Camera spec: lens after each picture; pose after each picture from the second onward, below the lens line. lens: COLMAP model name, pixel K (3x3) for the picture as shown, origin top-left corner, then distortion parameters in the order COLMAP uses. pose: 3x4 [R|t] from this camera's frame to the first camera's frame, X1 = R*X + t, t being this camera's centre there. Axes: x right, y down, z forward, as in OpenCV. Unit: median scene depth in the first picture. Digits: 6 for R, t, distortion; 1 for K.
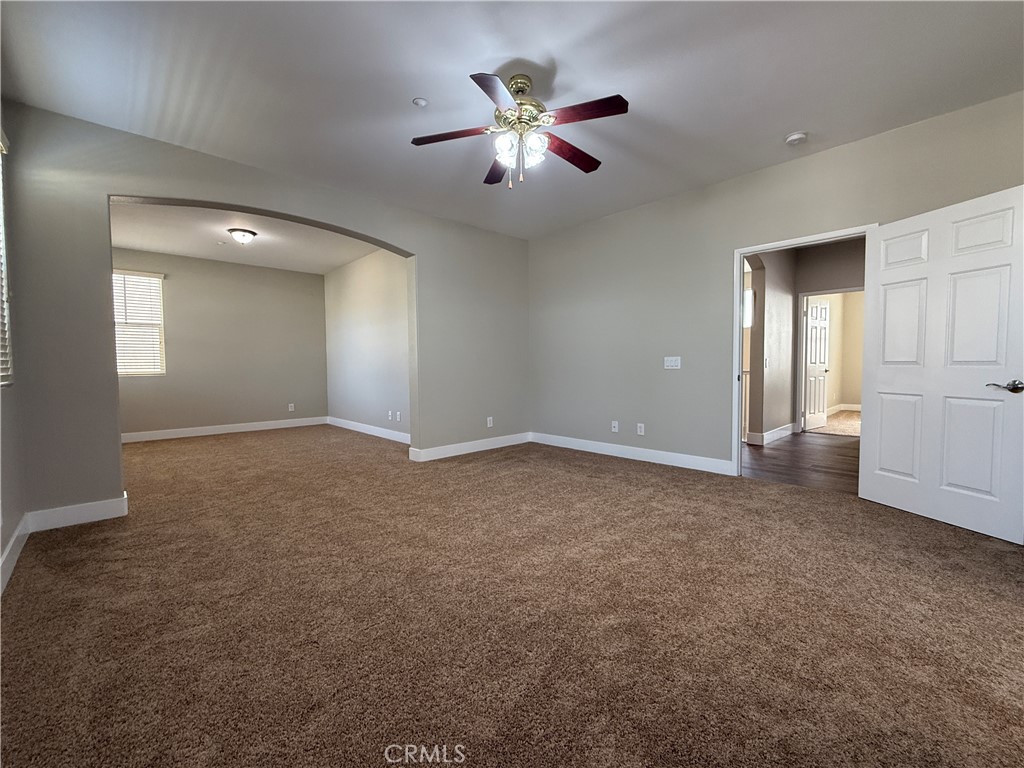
lens RADIAL K [[408.1, 0, 508.3], [0, 408.1, 380.8], [0, 0, 1]] dist [0.002687, 0.000281]
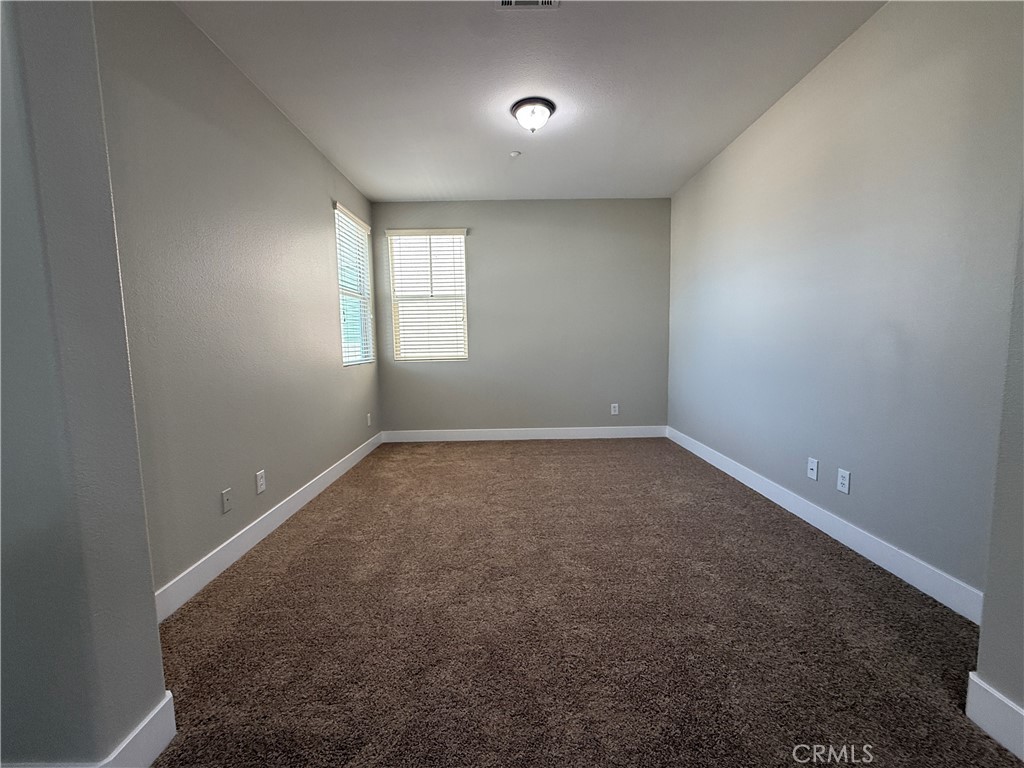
lens RADIAL K [[408.1, 0, 508.3], [0, 408.1, 380.8], [0, 0, 1]] dist [0.002687, 0.000281]
pose [[0.705124, 0.062514, -0.706323, -0.222069], [-0.021791, 0.997546, 0.066535, -0.027660], [0.708749, -0.031524, 0.704756, 0.491150]]
